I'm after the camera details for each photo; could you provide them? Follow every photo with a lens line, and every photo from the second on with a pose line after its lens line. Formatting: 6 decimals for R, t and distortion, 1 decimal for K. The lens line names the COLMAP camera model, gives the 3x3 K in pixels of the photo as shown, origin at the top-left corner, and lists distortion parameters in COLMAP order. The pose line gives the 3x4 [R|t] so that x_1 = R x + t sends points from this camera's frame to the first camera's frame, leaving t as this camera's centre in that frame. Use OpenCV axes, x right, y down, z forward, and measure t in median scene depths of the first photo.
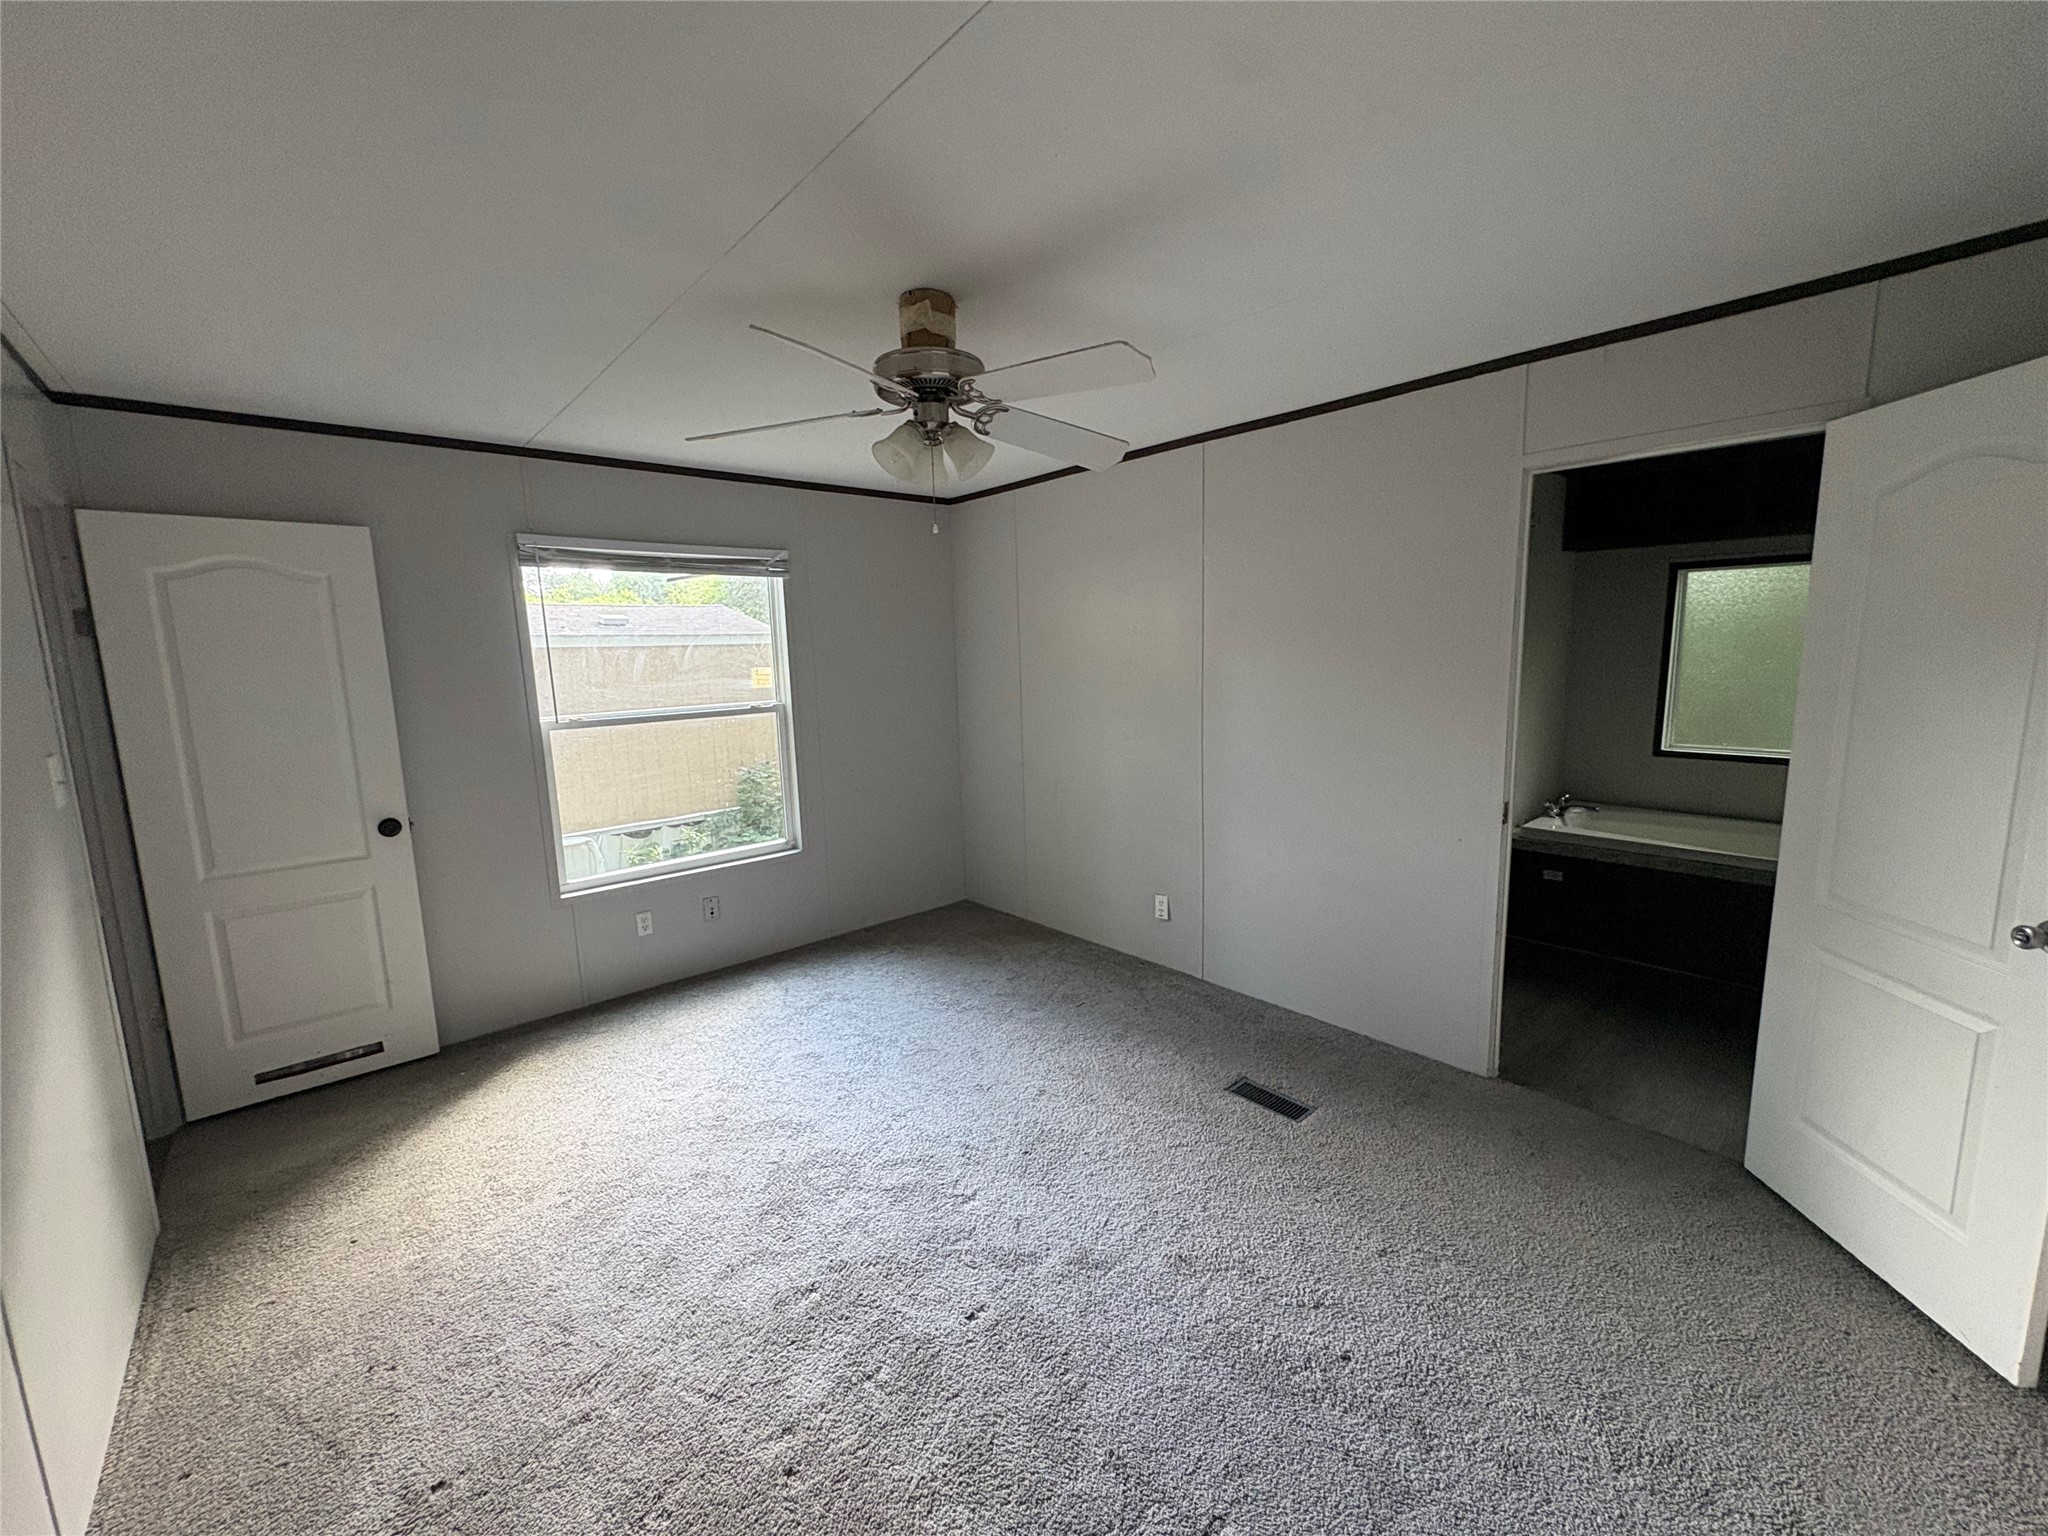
lens RADIAL K [[829.2, 0, 1007.6], [0, 829.2, 765.0], [0, 0, 1]] dist [-0.000155, 0.000051]
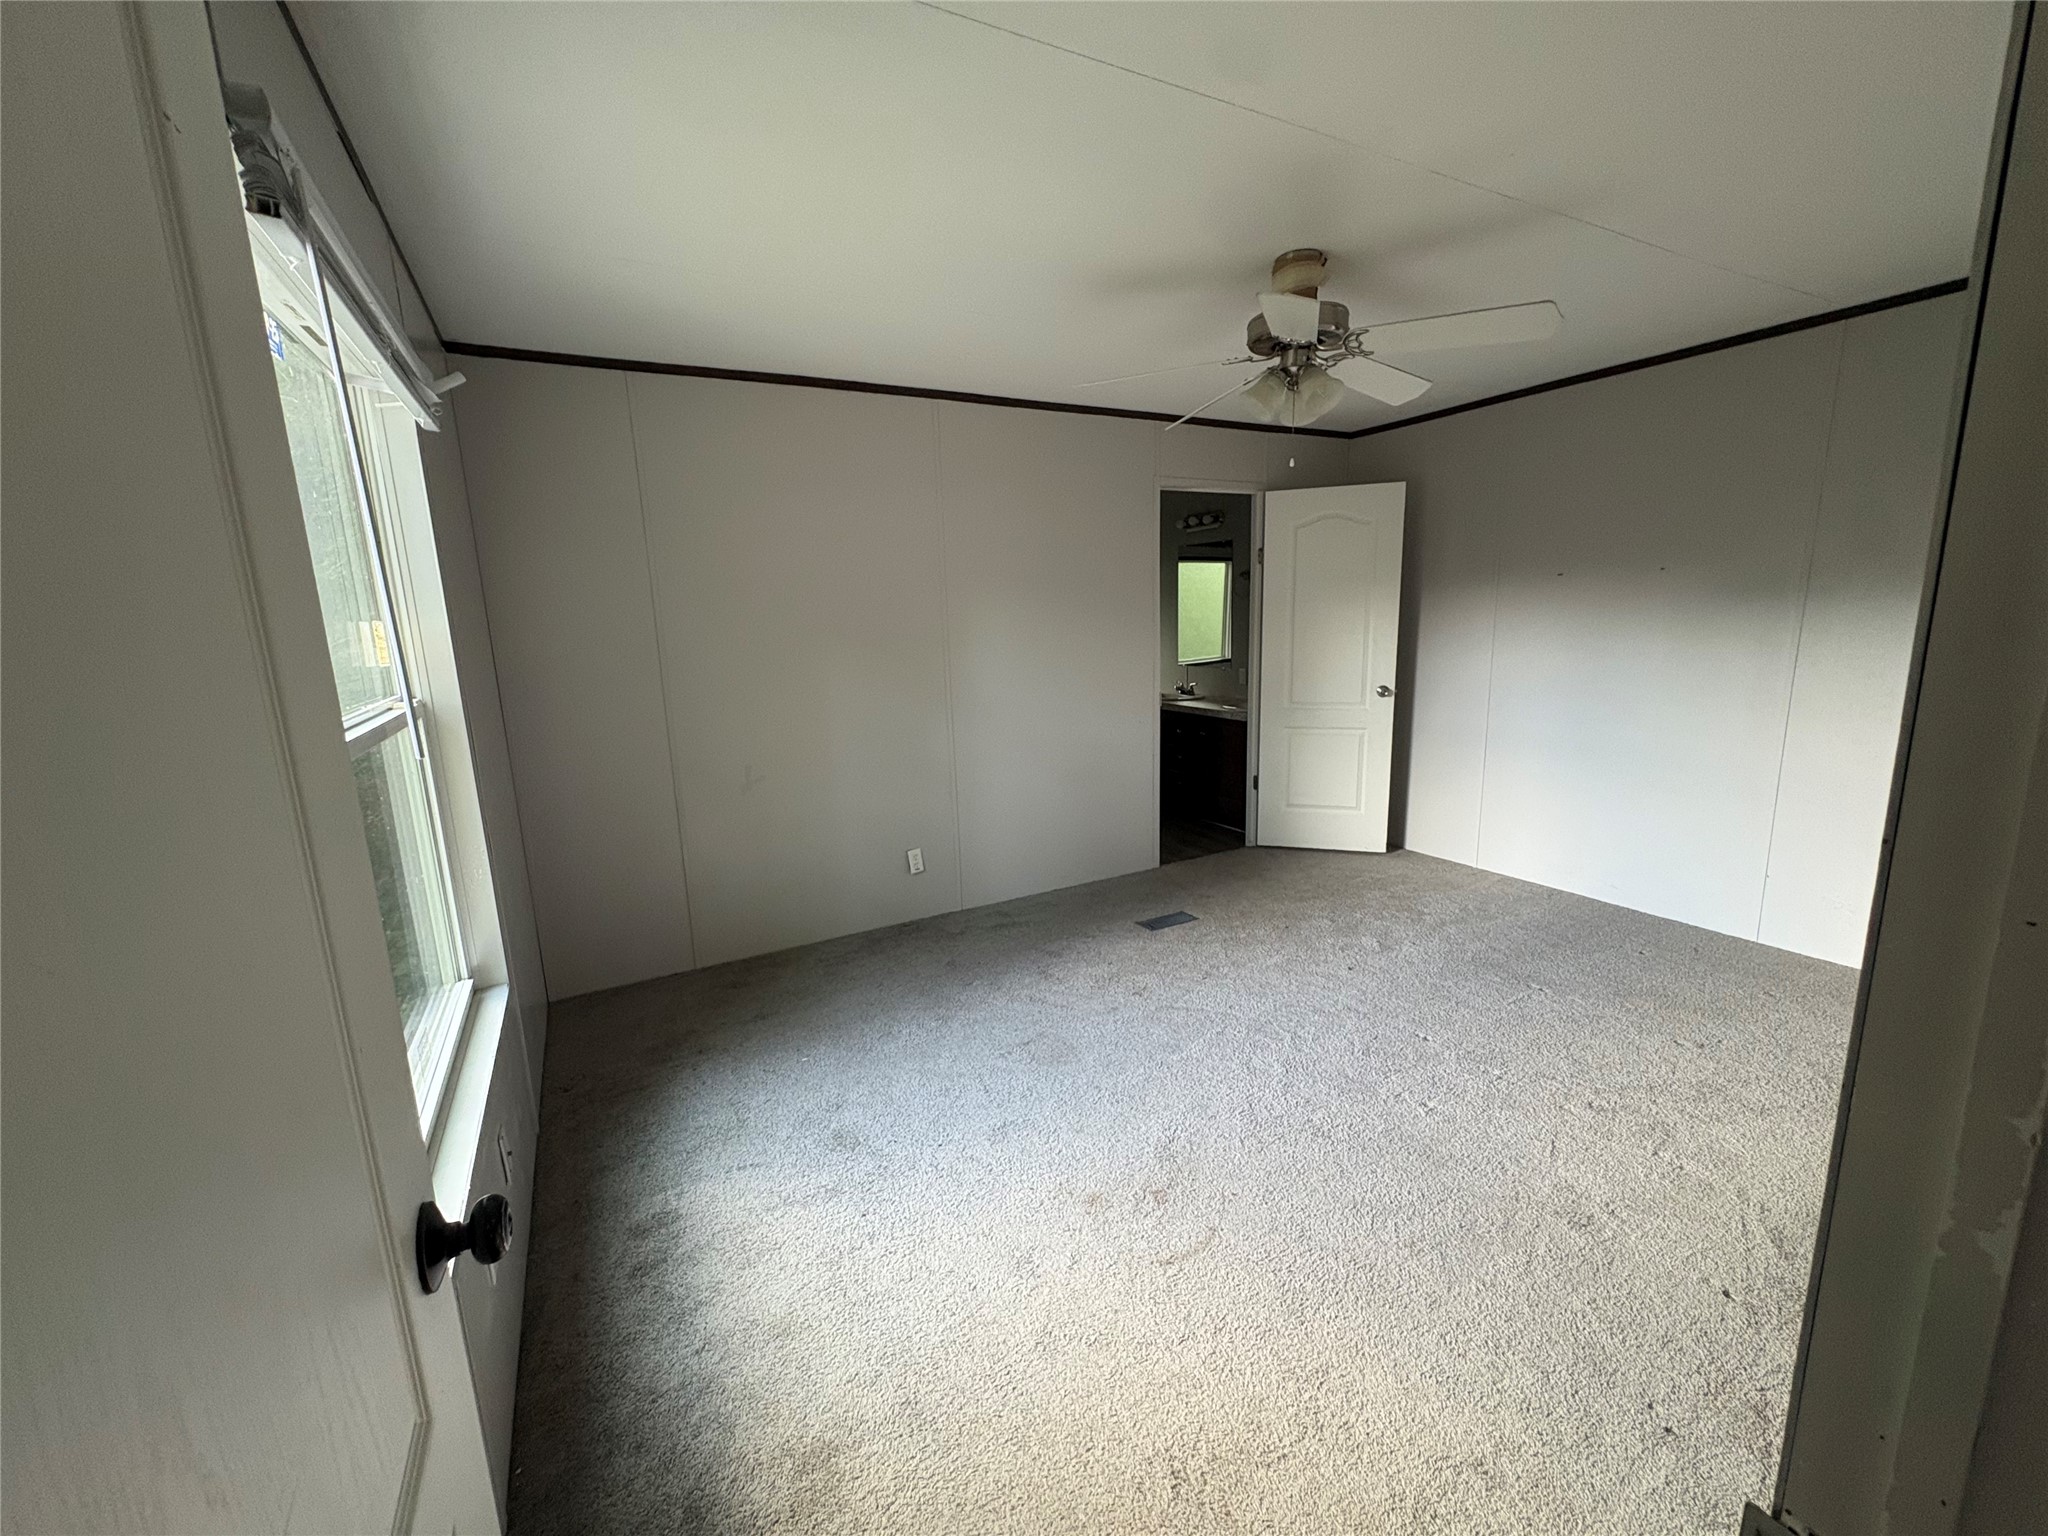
lens RADIAL K [[829.2, 0, 1007.6], [0, 829.2, 765.0], [0, 0, 1]] dist [-0.000155, 0.000051]
pose [[0.231063, -0.163202, 0.959153, -0.992761], [0.171659, 0.977204, 0.124921, -0.065649], [-0.957676, 0.135783, 0.253811, 0.848184]]
